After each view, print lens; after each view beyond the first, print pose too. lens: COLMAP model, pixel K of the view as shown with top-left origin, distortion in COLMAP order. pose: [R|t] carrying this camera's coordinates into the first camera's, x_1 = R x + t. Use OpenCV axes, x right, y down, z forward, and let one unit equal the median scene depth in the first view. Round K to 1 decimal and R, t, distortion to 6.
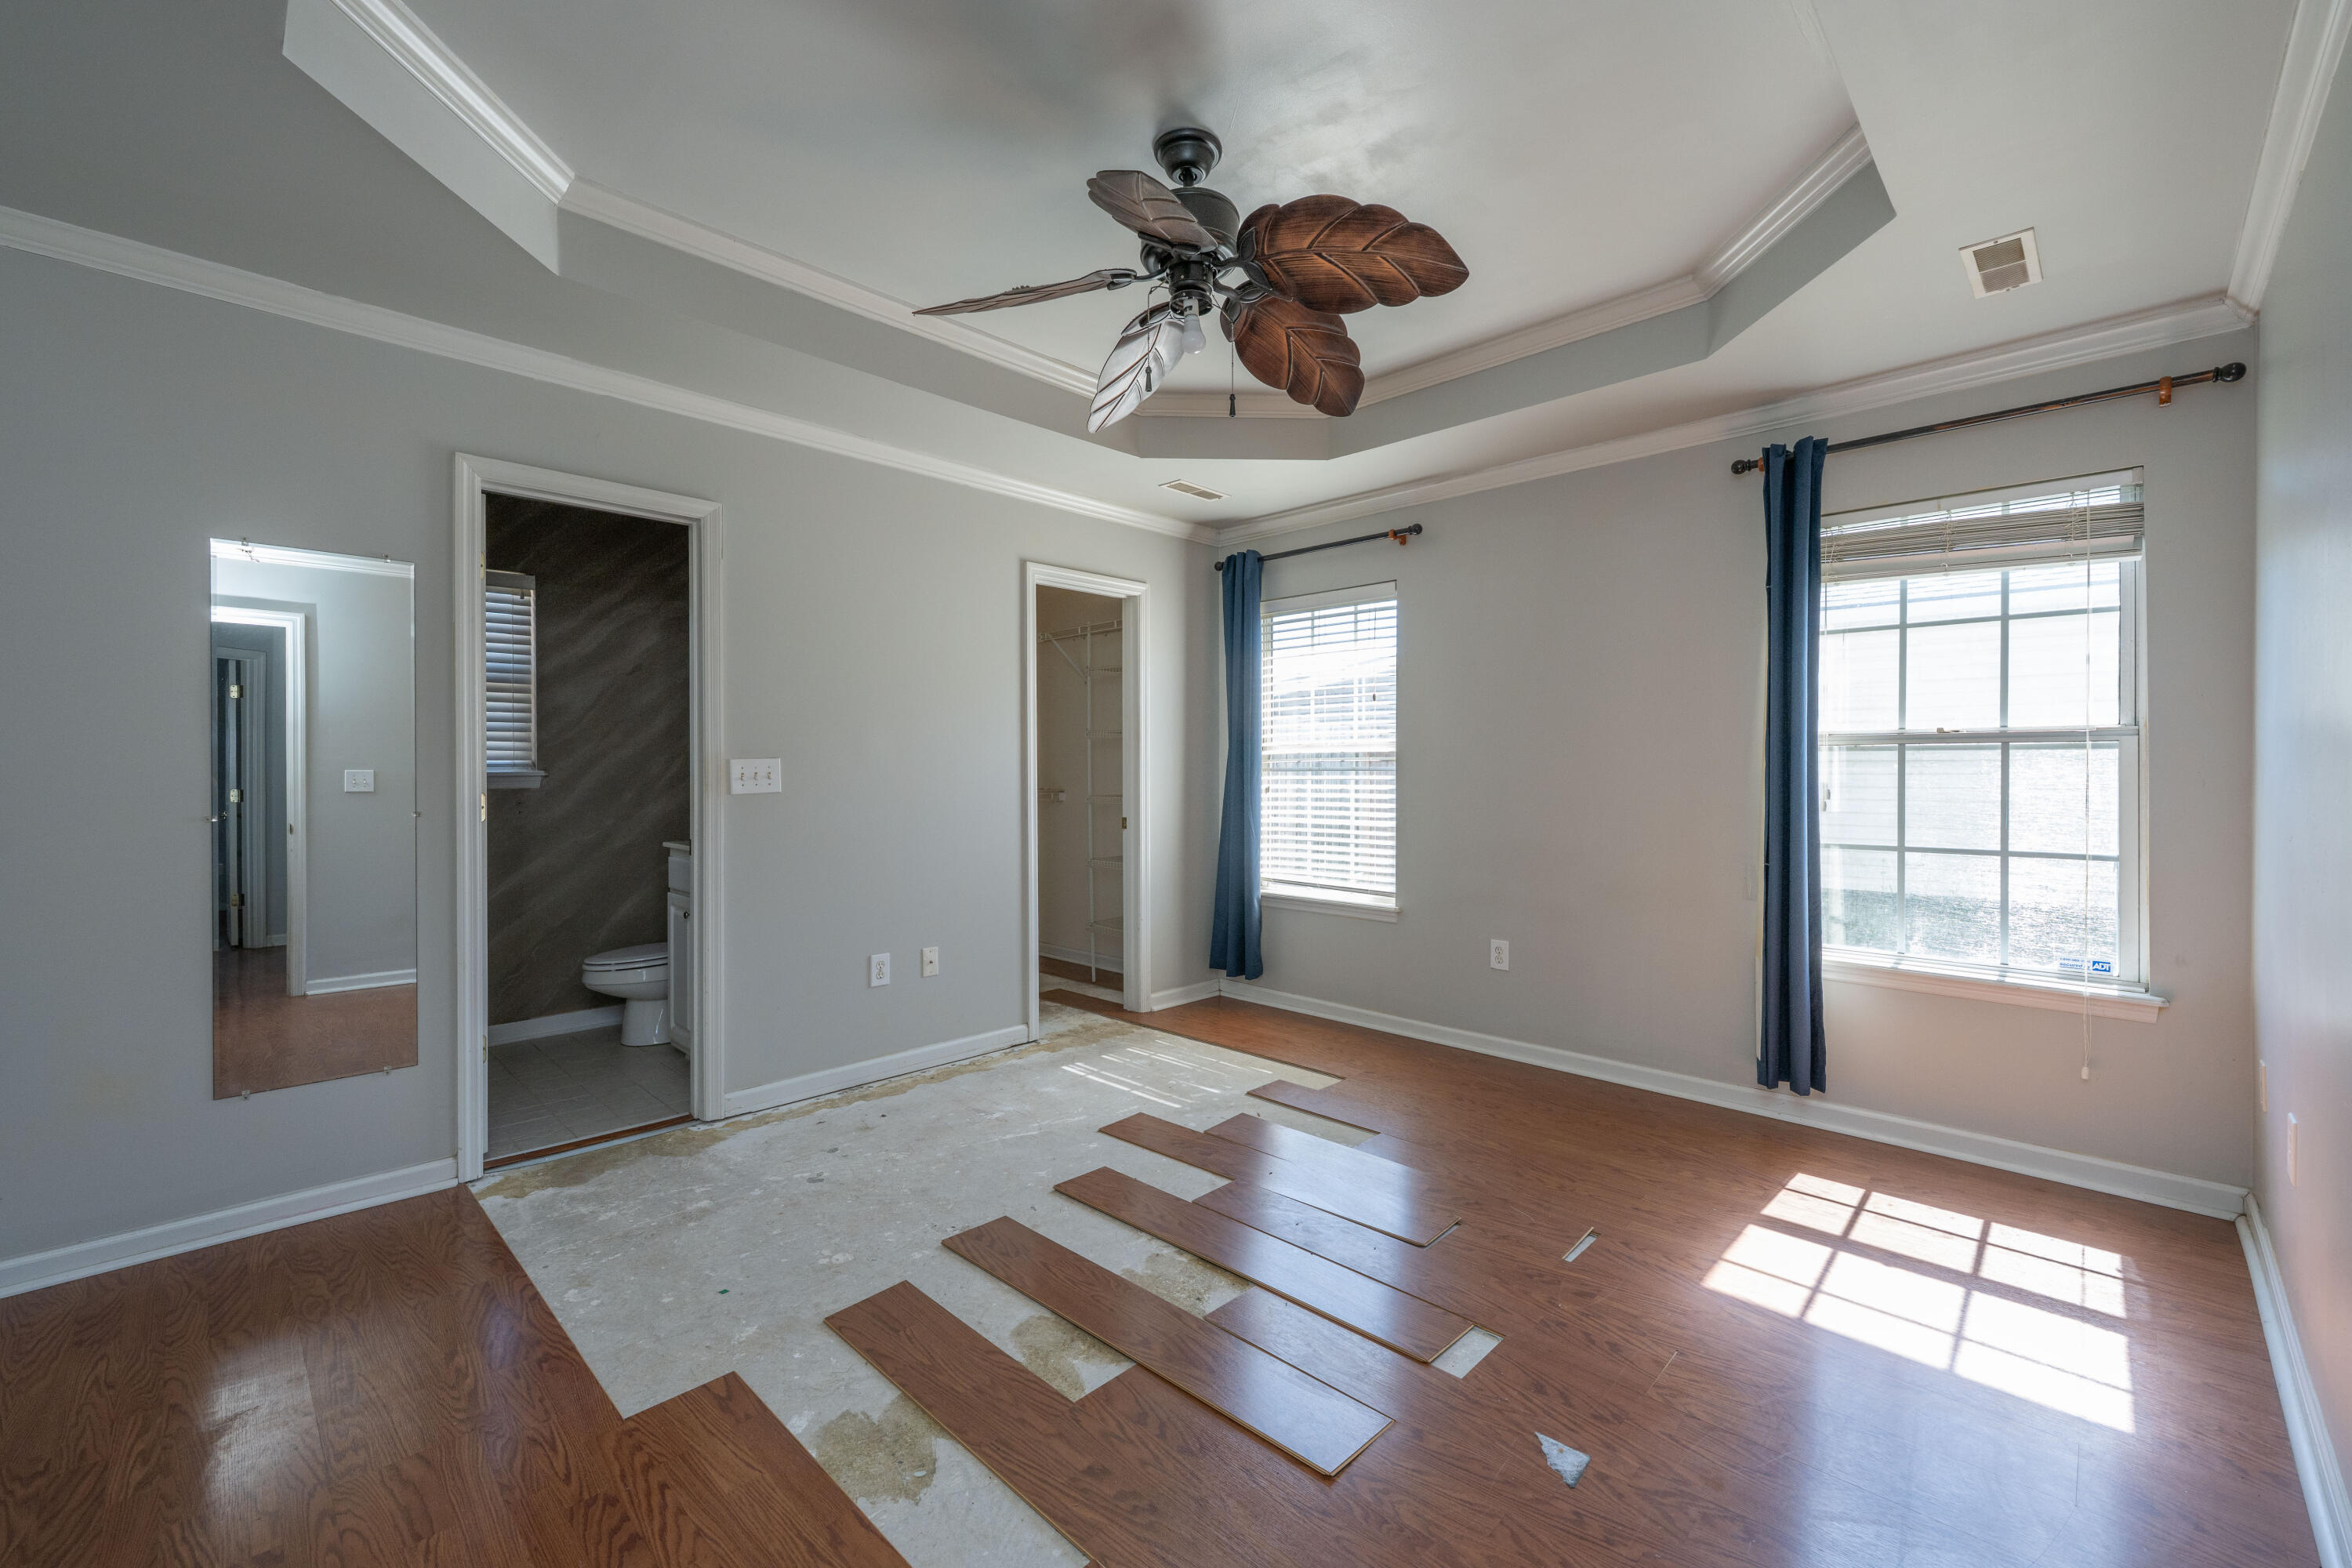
lens RADIAL K [[949.0, 0, 1204.0], [0, 949.0, 784.2], [0, 0, 1]] dist [-0.001227, -0.000141]
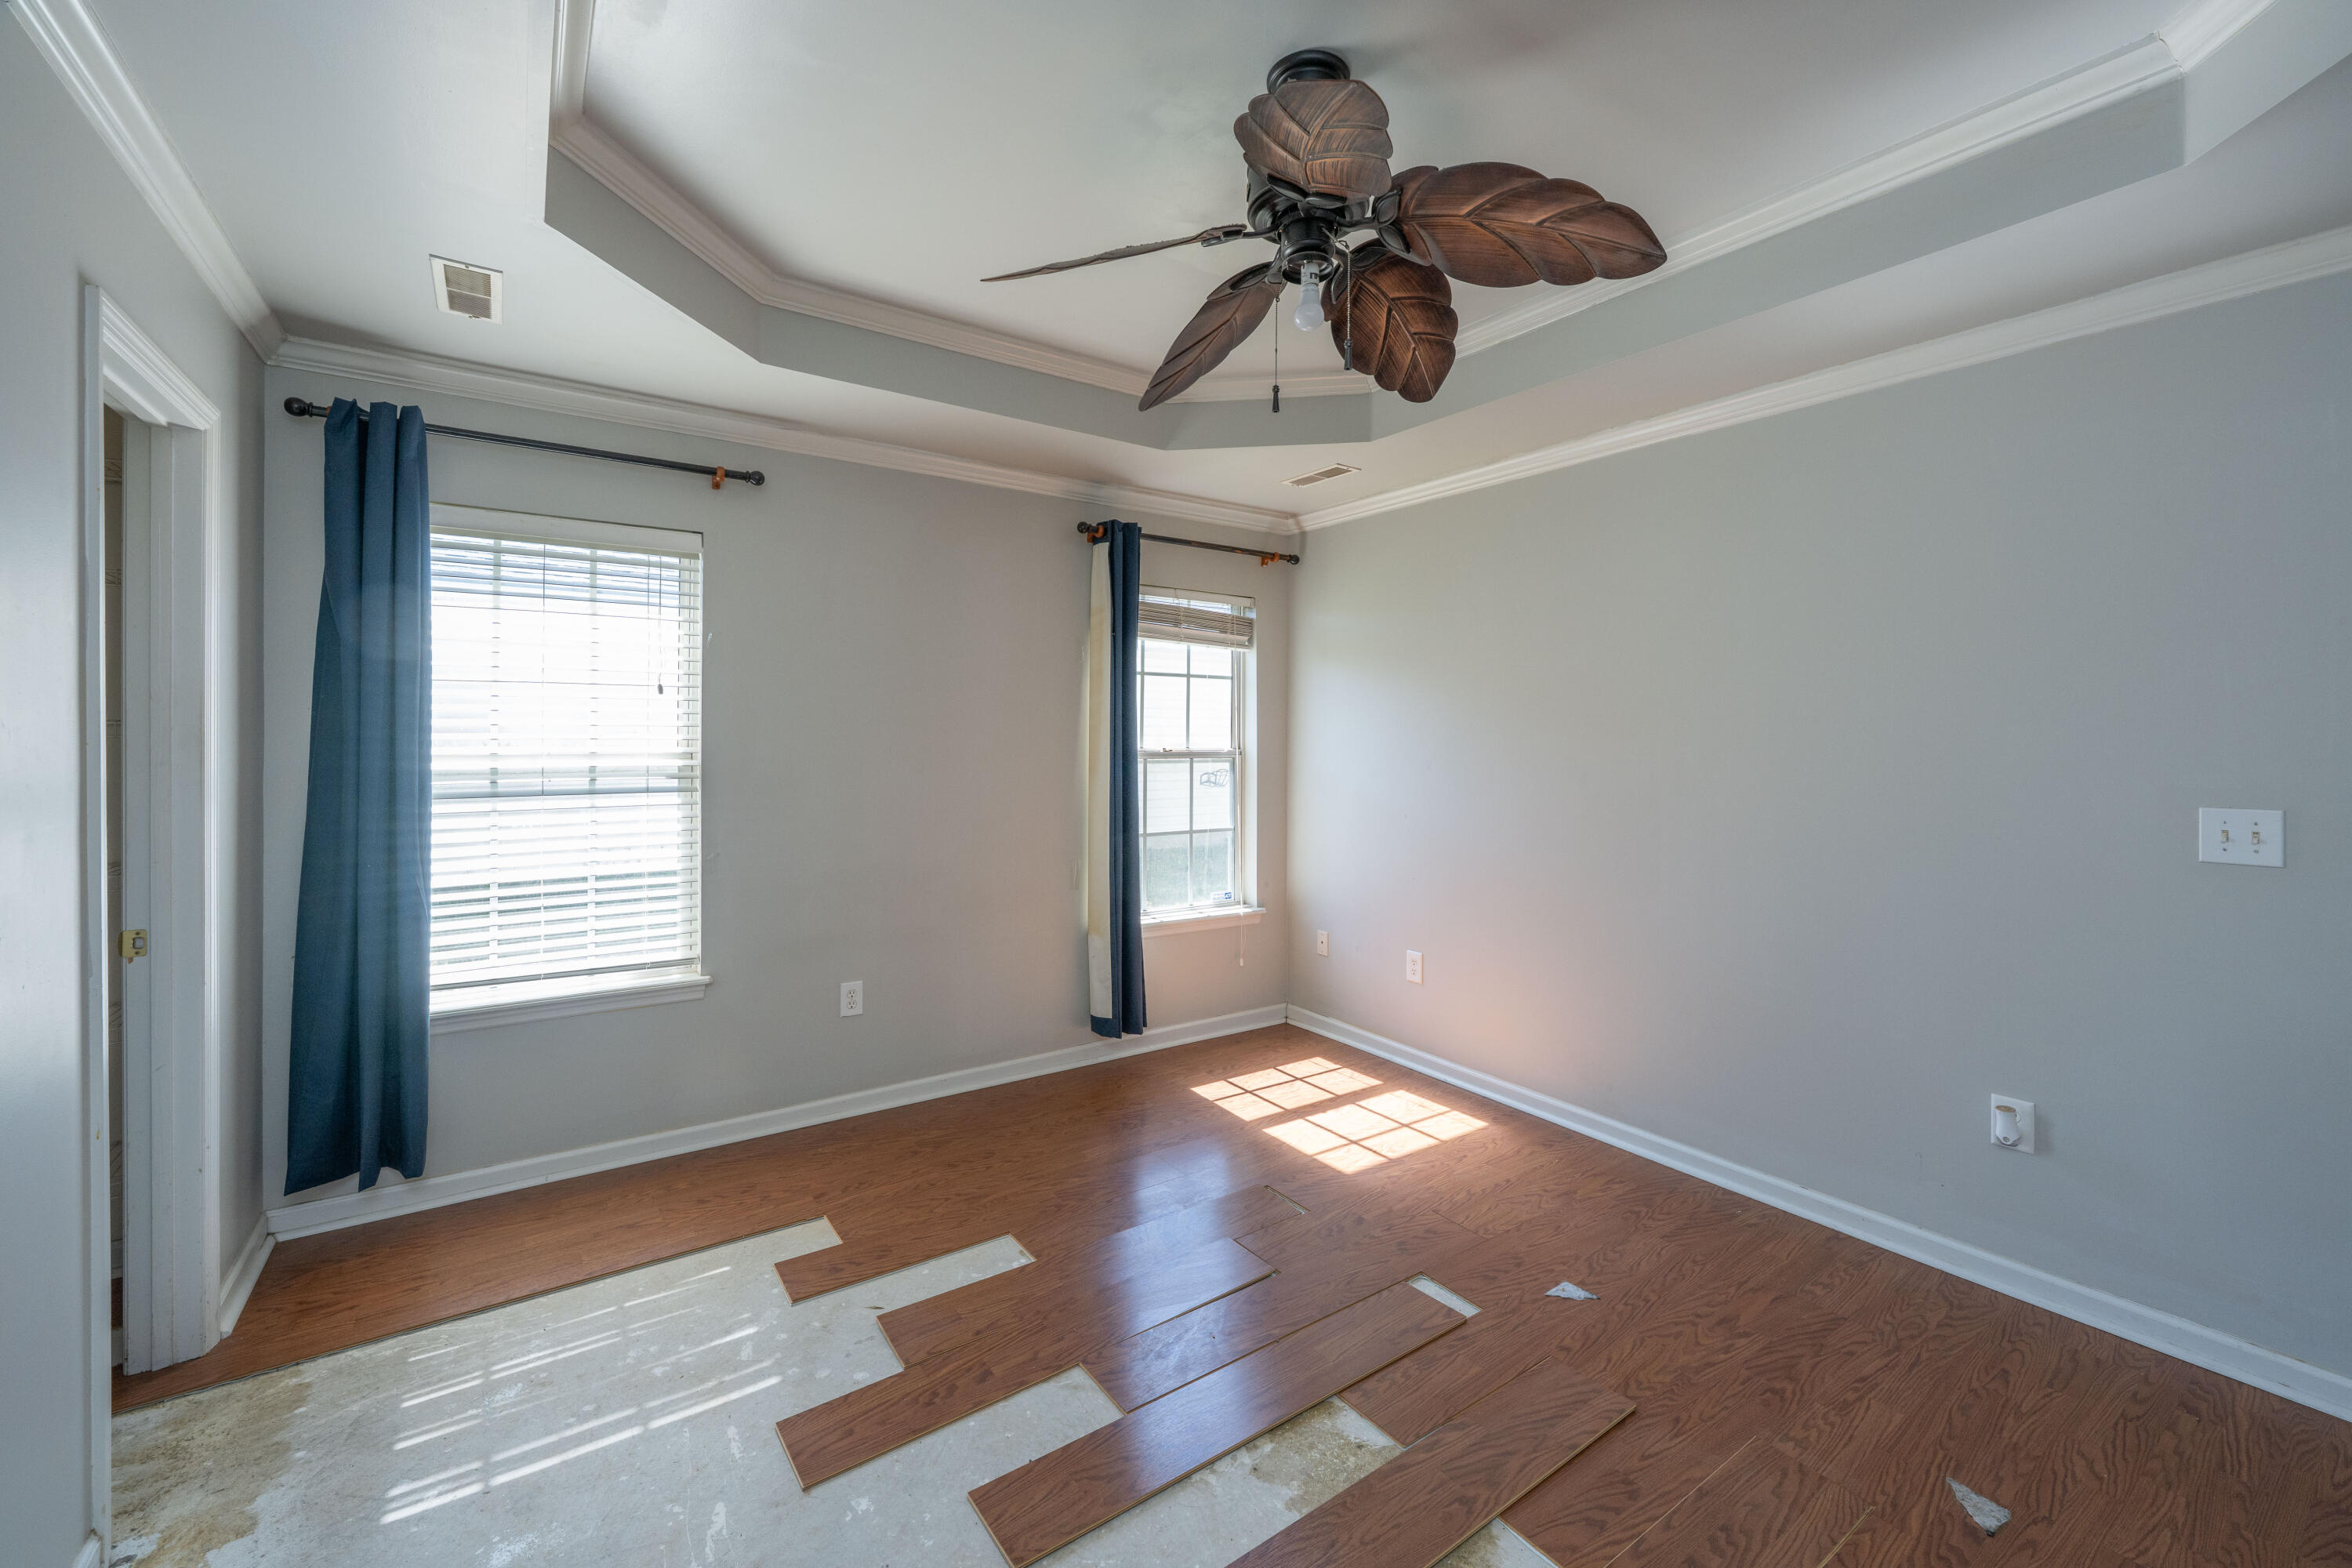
lens RADIAL K [[945.7, 0, 1172.6], [0, 945.7, 741.7], [0, 0, 1]] dist [-0.000956, 0.000279]
pose [[0.212559, -0.002688, 0.977145, -0.627036], [0.010660, 0.999943, 0.000432, -0.070167], [-0.977090, 0.010325, 0.212575, 0.699084]]
